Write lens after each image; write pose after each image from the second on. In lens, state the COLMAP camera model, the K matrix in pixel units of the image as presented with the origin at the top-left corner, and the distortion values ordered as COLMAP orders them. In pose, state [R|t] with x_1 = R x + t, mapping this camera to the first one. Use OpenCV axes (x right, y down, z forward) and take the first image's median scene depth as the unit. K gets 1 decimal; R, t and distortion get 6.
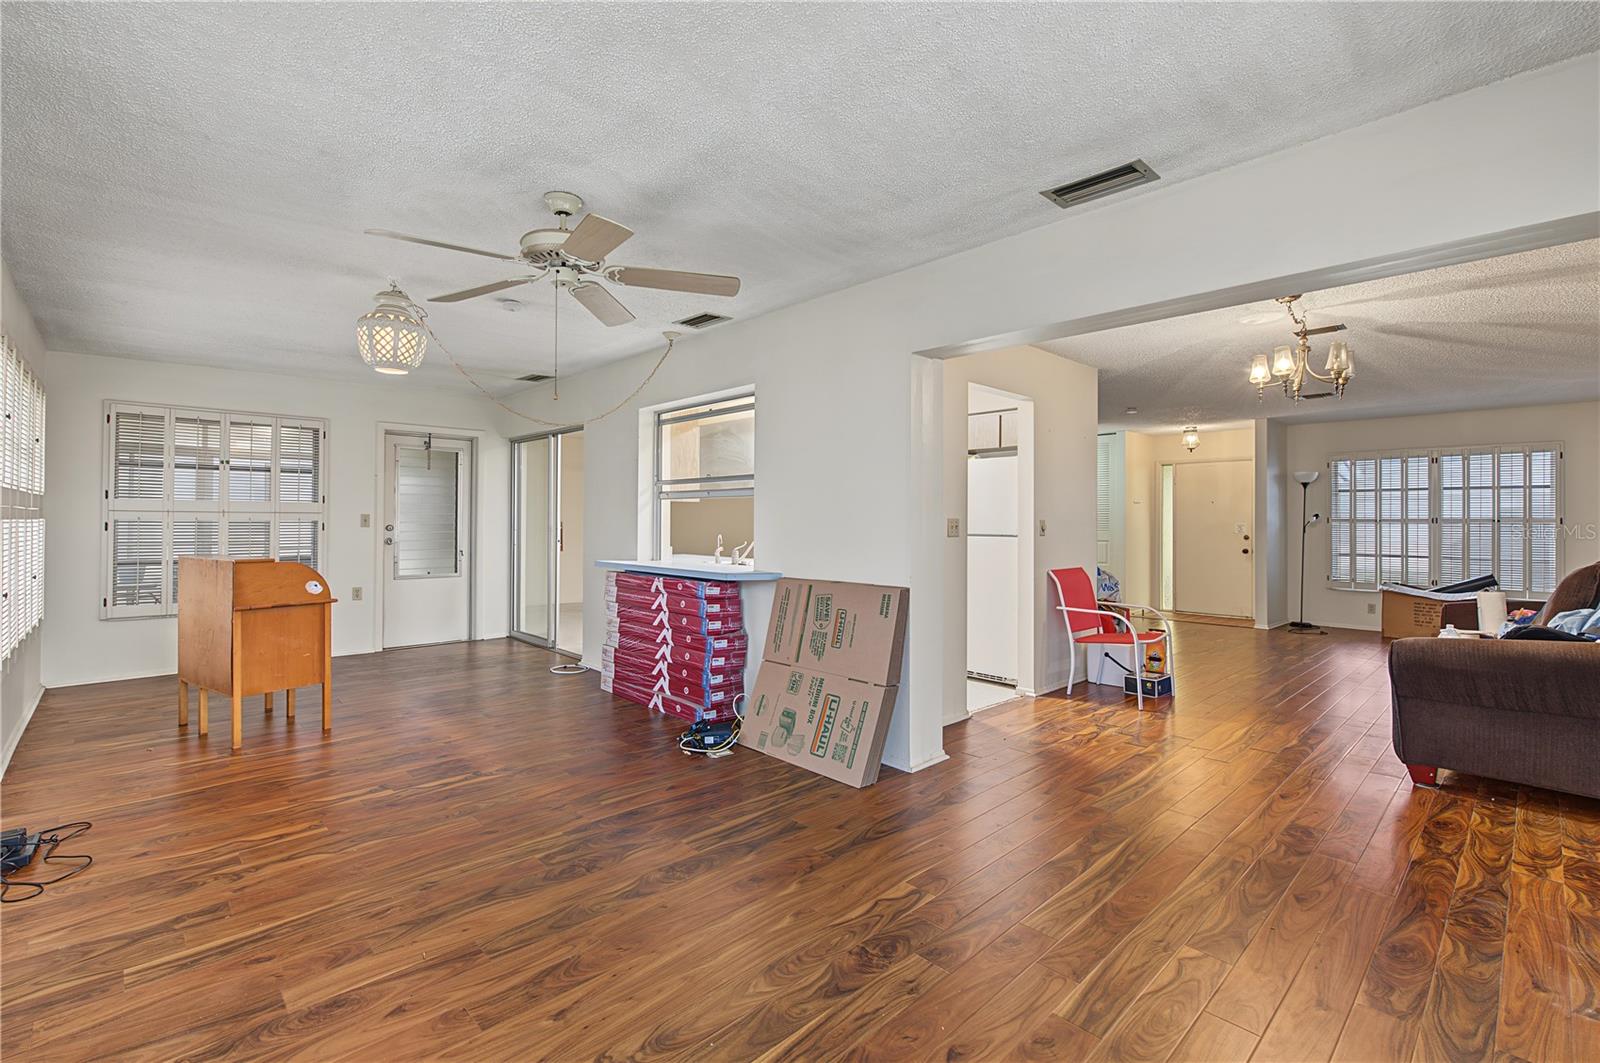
lens RADIAL K [[711.8, 0, 799.4], [0, 711.8, 520.1], [0, 0, 1]] dist [0.001548, 0.000116]
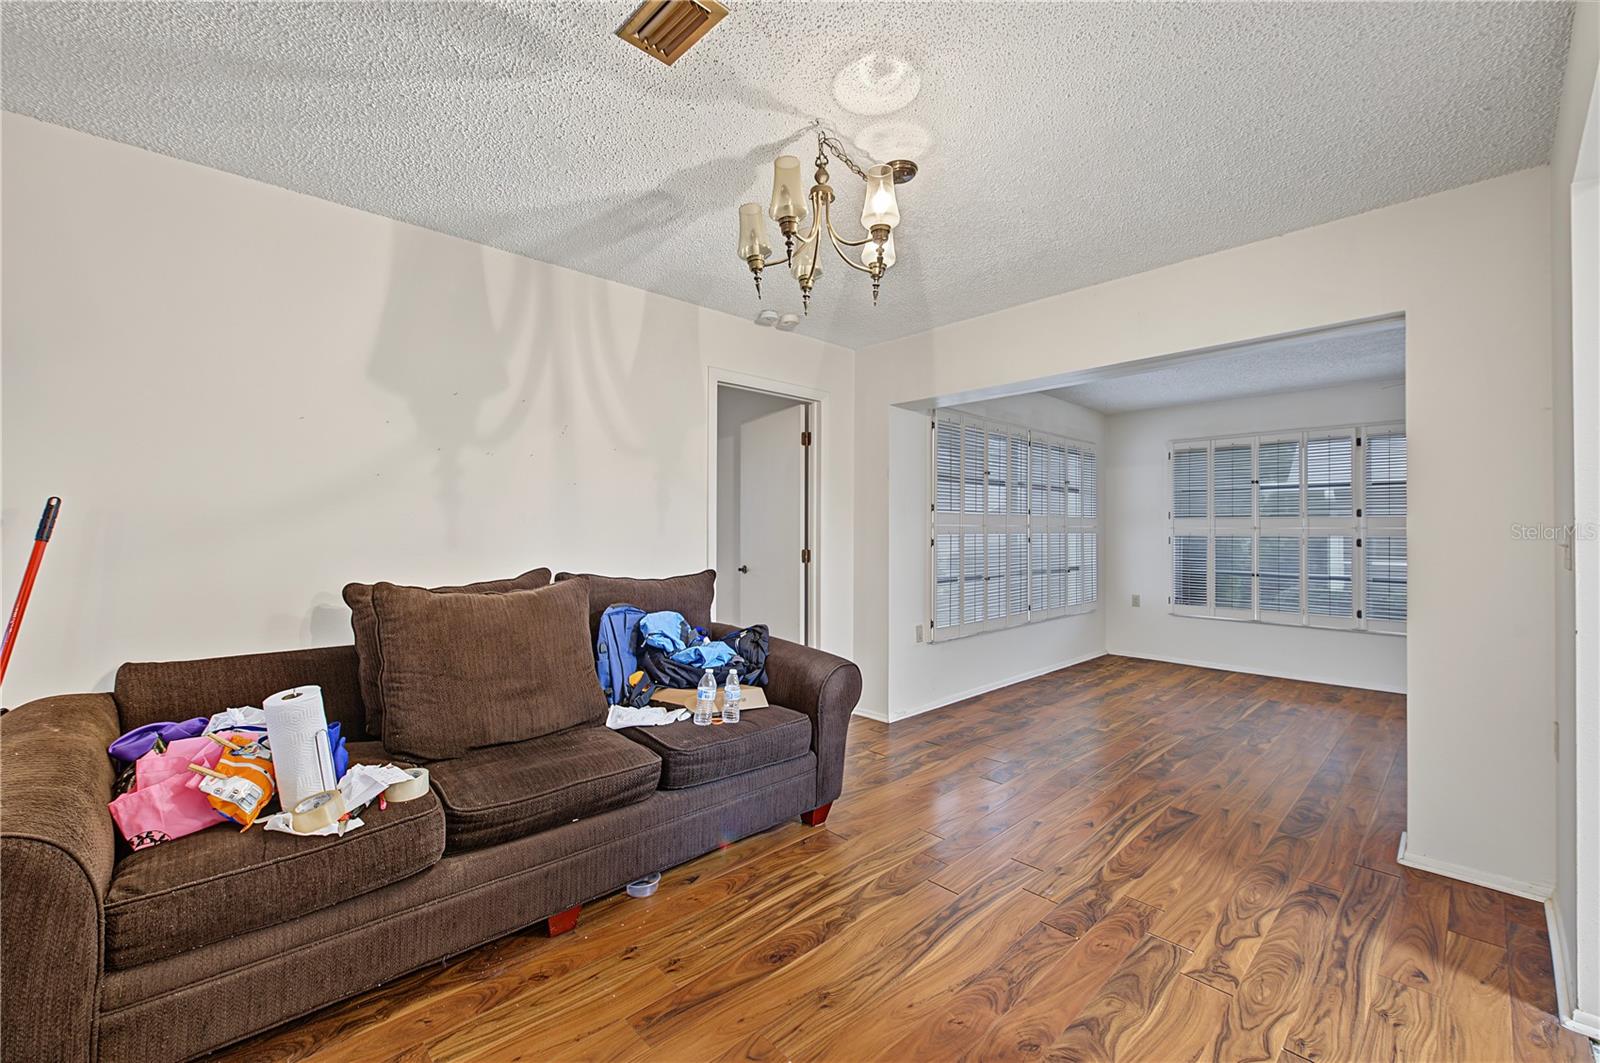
lens RADIAL K [[657.7, 0, 792.7], [0, 657.7, 531.4], [0, 0, 1]] dist [-0.002094, -0.000472]
pose [[-0.999927, -0.009704, 0.007217, 0.642012], [-0.009717, 0.999951, -0.001776, 0.005623], [-0.007200, -0.001846, -0.999972, 1.303476]]
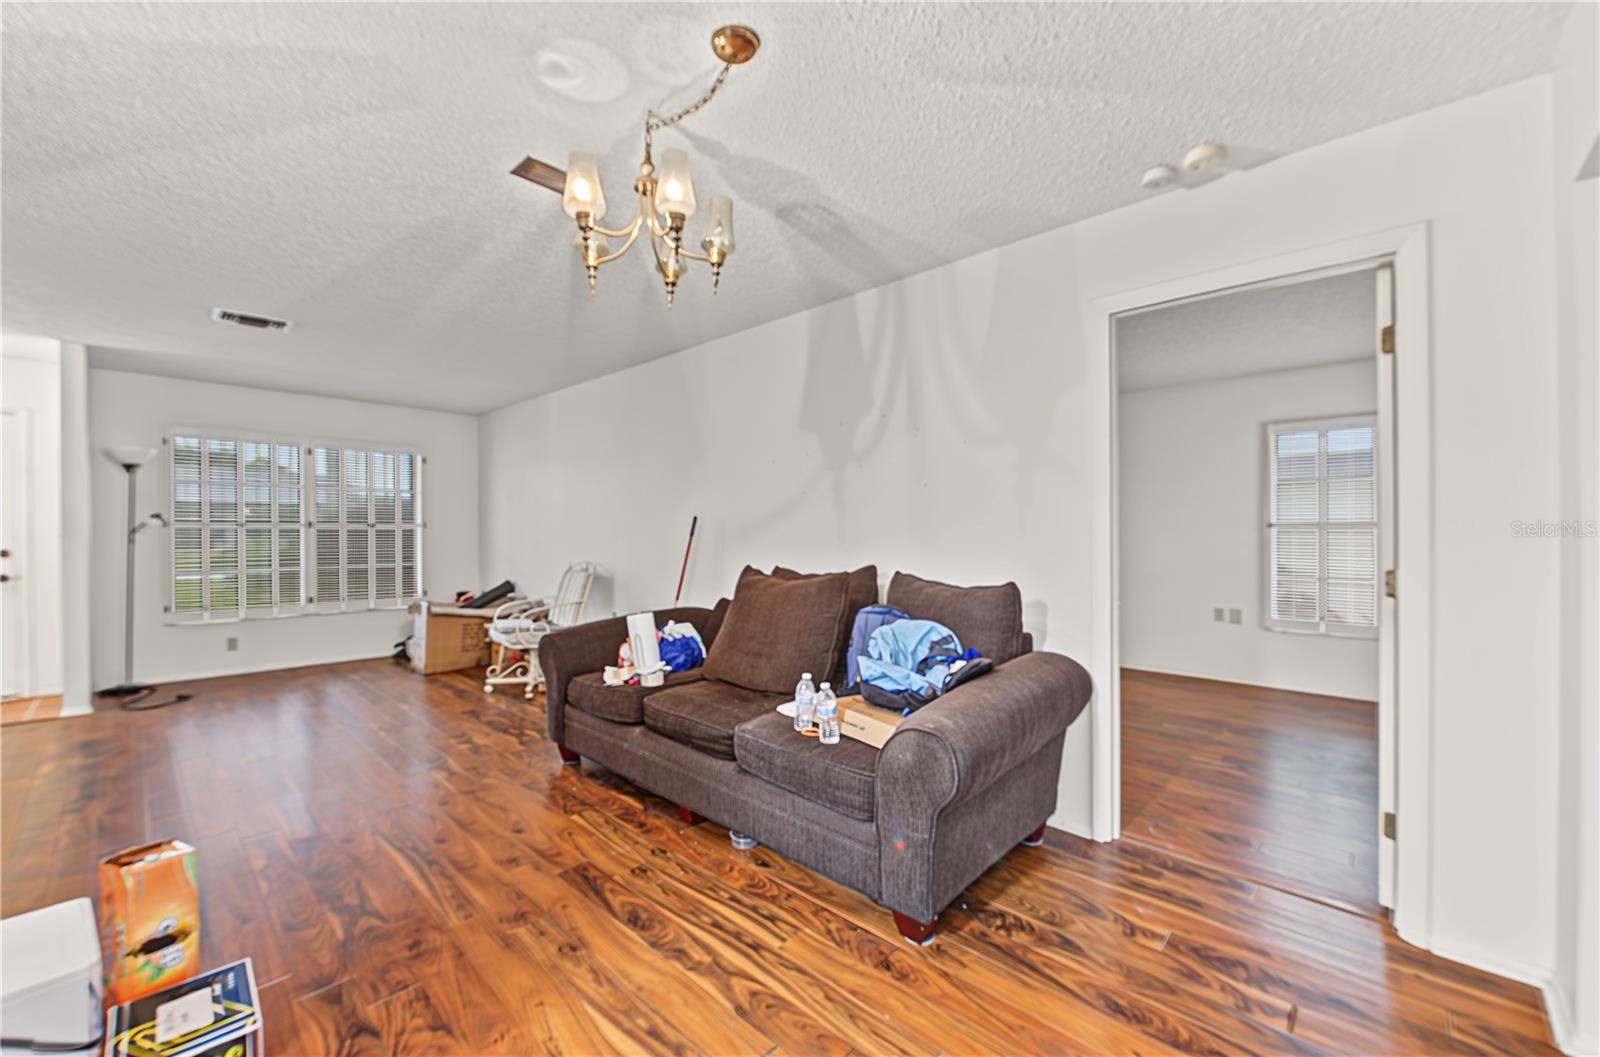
lens RADIAL K [[657.7, 0, 792.7], [0, 657.7, 528.4], [0, 0, 1]] dist [-0.002094, -0.000472]
pose [[-0.035856, -0.007078, 0.999332, 0.208355], [-0.001028, 0.999975, 0.007046, -0.000086], [-0.999356, -0.000775, -0.035862, 0.810413]]
